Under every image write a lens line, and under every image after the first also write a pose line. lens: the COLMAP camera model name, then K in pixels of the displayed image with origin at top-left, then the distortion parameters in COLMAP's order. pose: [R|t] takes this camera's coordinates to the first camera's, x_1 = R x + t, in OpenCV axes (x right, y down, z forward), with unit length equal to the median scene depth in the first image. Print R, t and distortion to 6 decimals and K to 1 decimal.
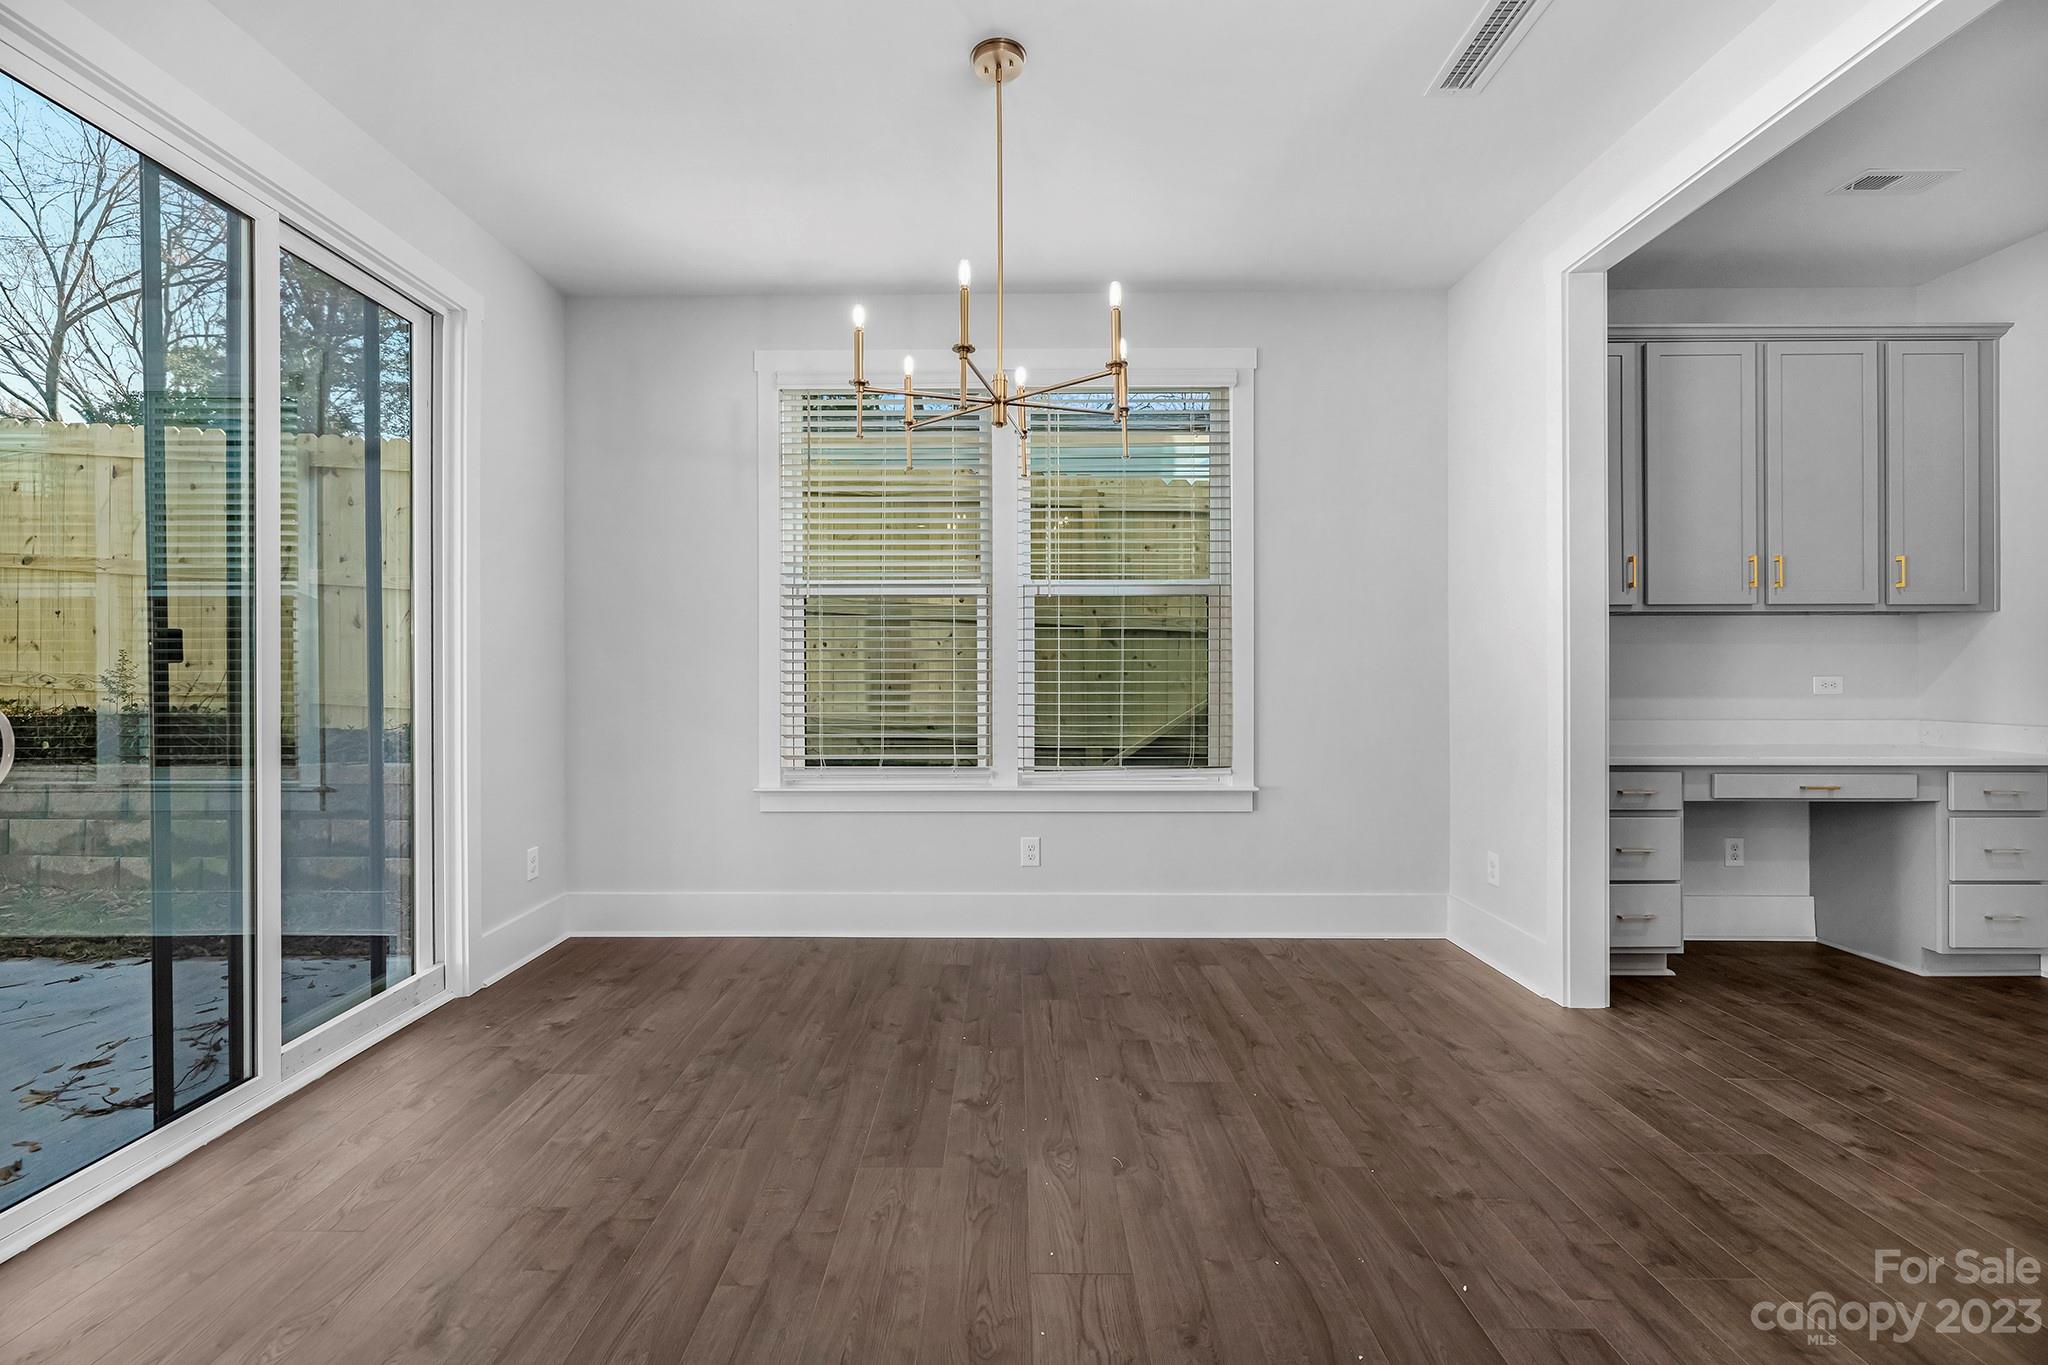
lens RADIAL K [[861.3, 0, 1006.0], [0, 861.3, 678.2], [0, 0, 1]] dist [0.006583, -0.001025]
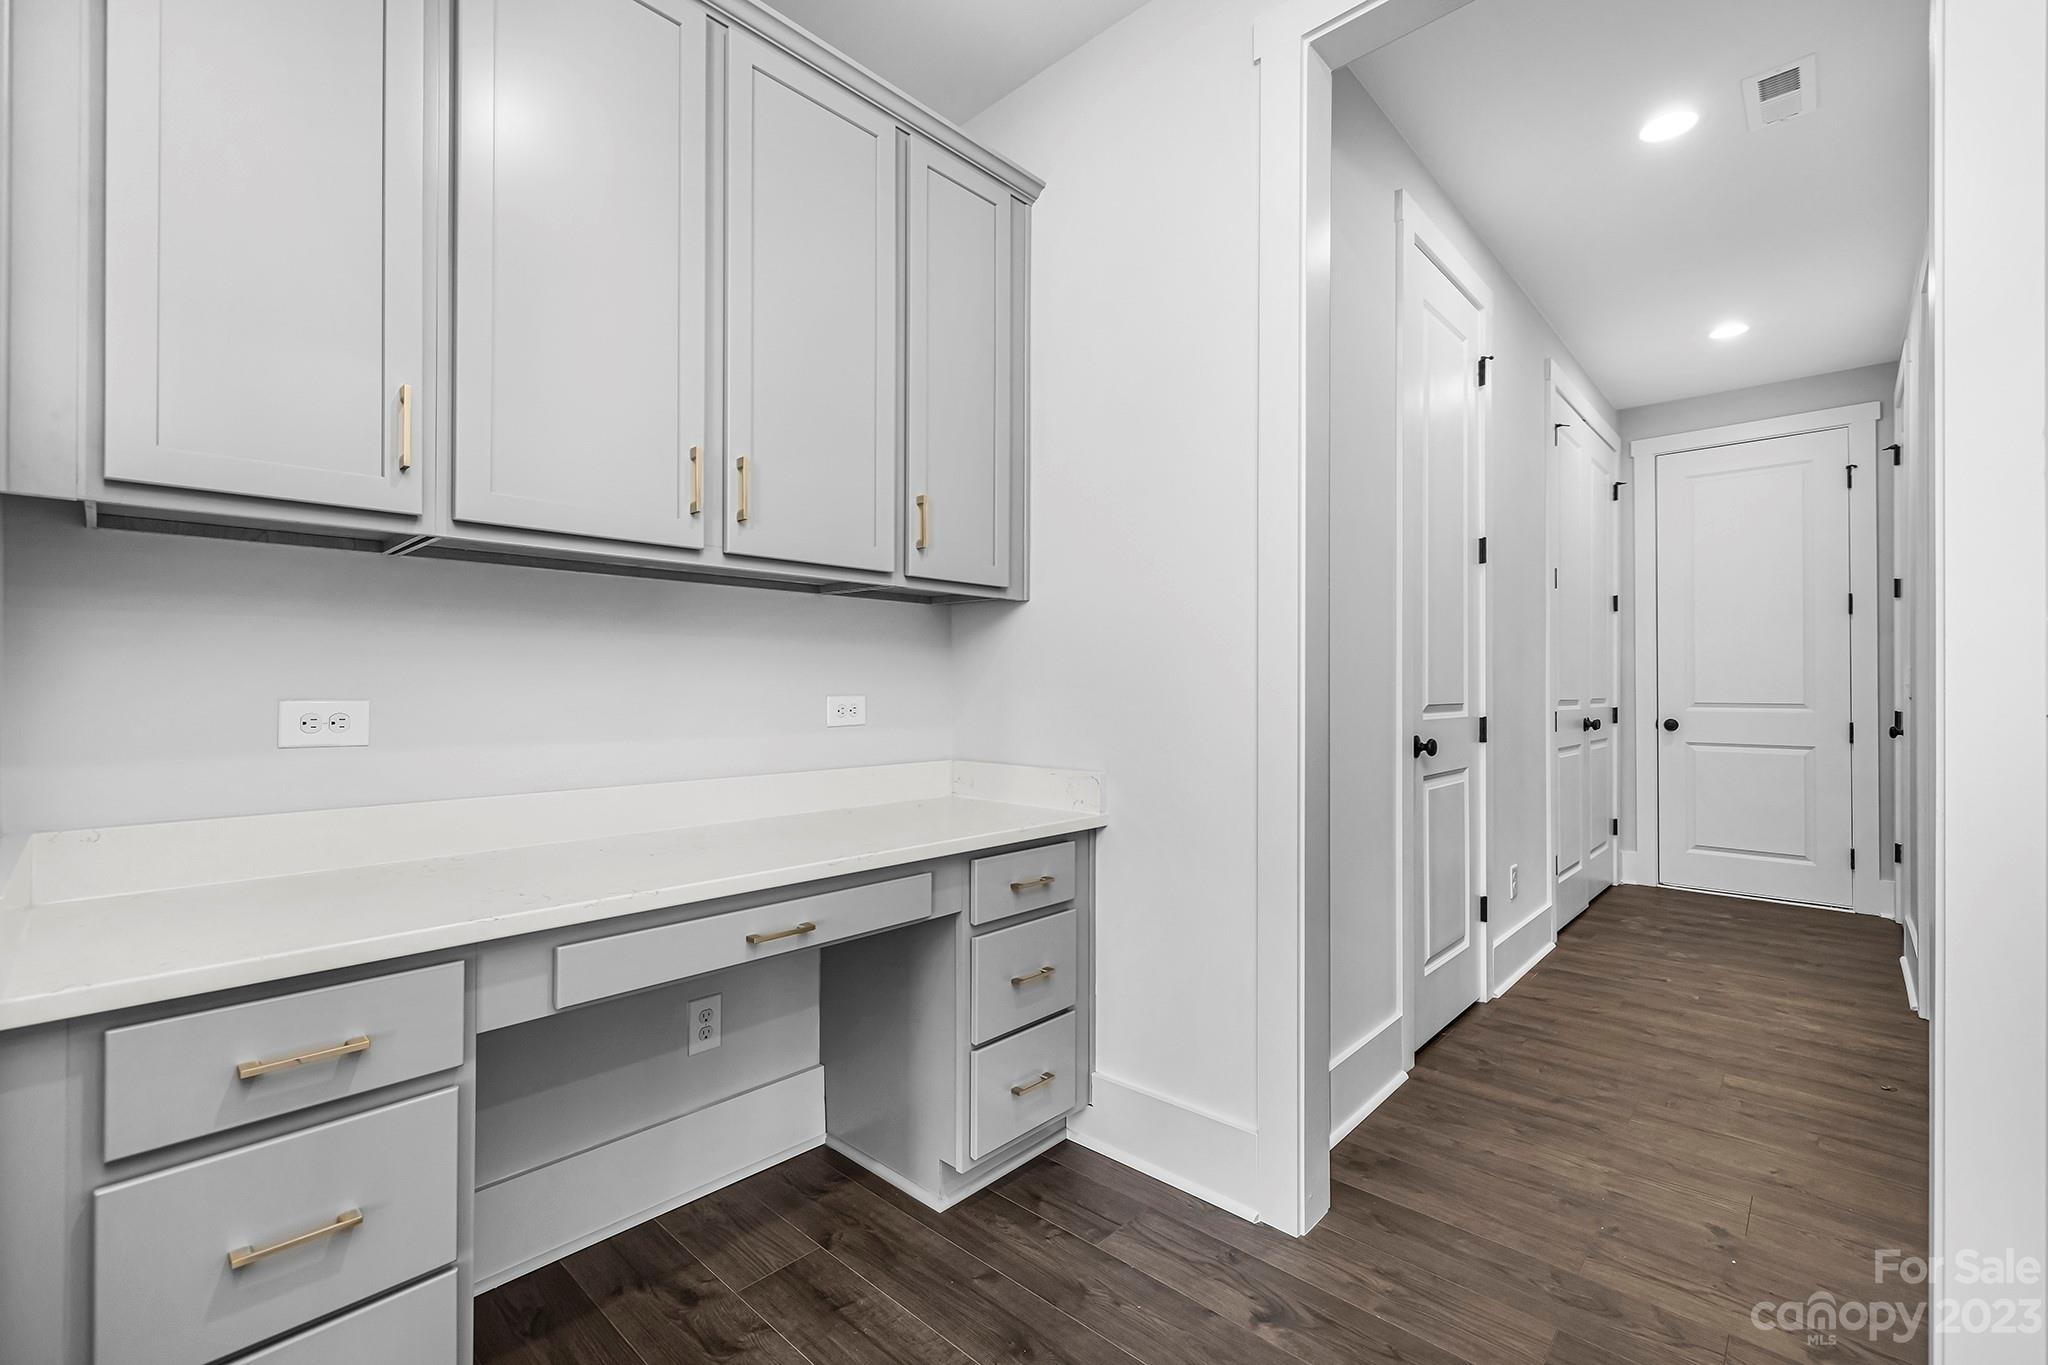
lens RADIAL K [[861.3, 0, 1011.7], [0, 861.3, 683.6], [0, 0, 1]] dist [0.006583, -0.001025]
pose [[0.681319, 0.005240, 0.731968, 0.666615], [-0.007457, 0.999972, -0.000217, -0.012706], [-0.731949, -0.005310, 0.681339, 0.573504]]
